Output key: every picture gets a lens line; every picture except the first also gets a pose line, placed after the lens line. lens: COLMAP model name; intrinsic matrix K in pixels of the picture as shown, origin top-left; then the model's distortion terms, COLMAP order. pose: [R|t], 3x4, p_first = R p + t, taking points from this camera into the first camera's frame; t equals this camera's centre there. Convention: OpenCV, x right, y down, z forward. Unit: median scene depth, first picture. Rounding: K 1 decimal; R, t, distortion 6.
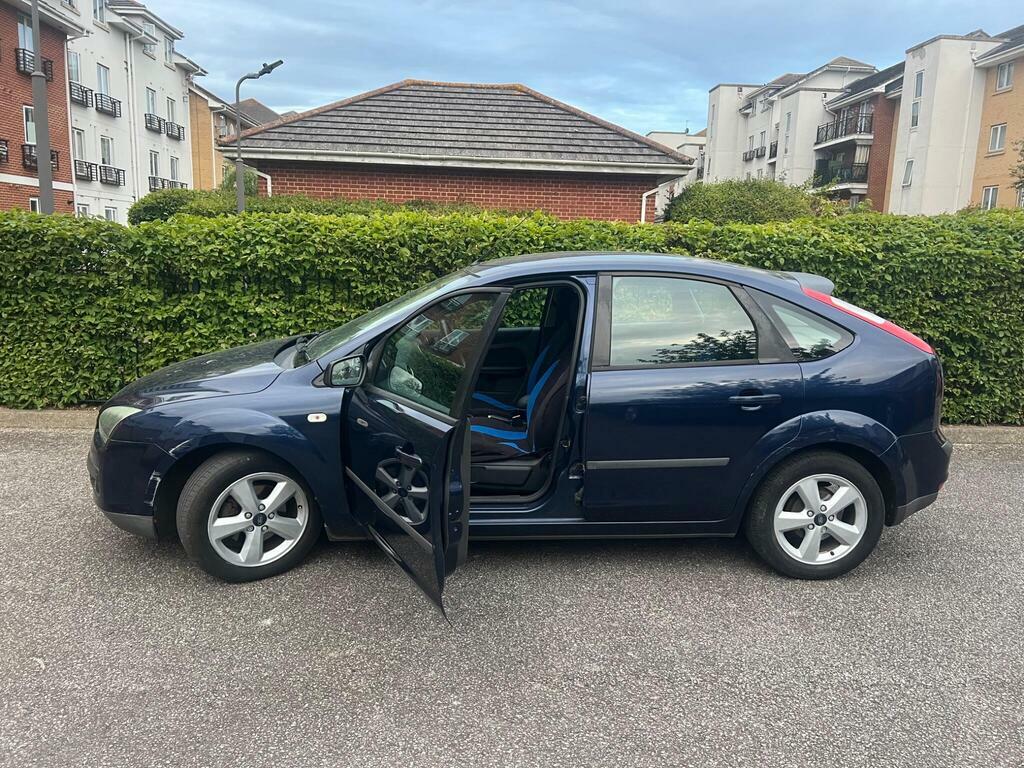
lens RADIAL K [[774.6, 0, 521.0], [0, 774.6, 387.3], [0, 0, 1]] dist [0.041742, -0.050500]
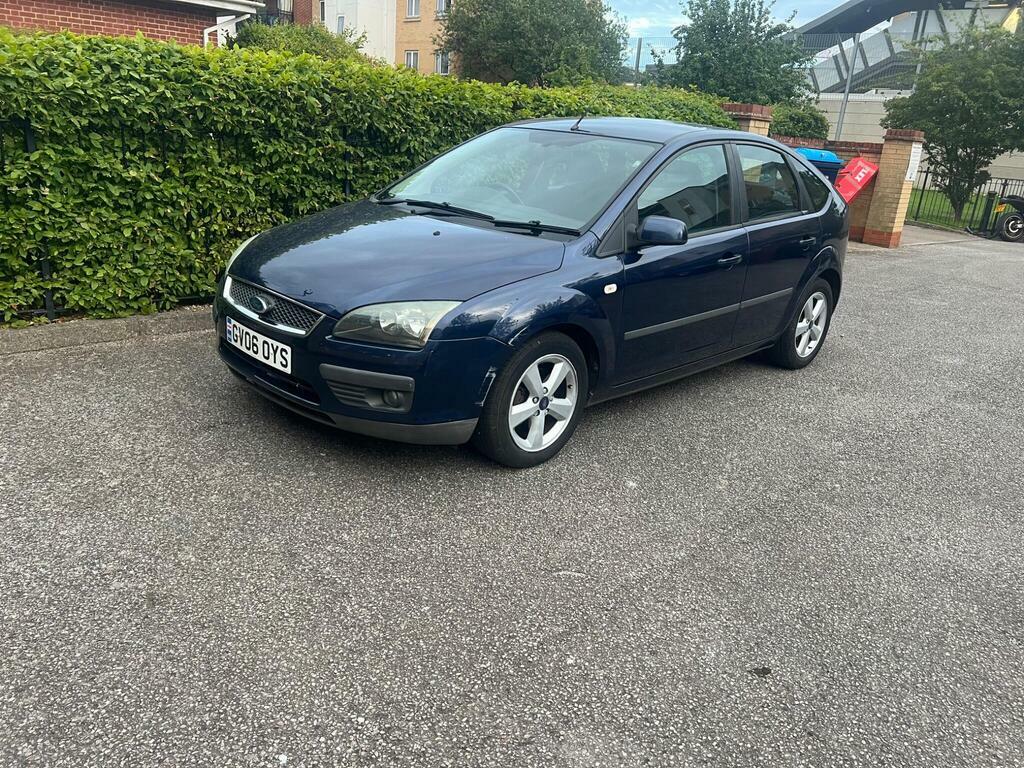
lens RADIAL K [[774.6, 0, 515.4], [0, 774.6, 387.2], [0, 0, 1]] dist [0.041742, -0.050500]
pose [[0.740045, -0.185755, 0.646396, -0.540659], [0.067169, 0.976710, 0.203778, -0.025843], [-0.669194, -0.107387, 0.735287, 0.170551]]
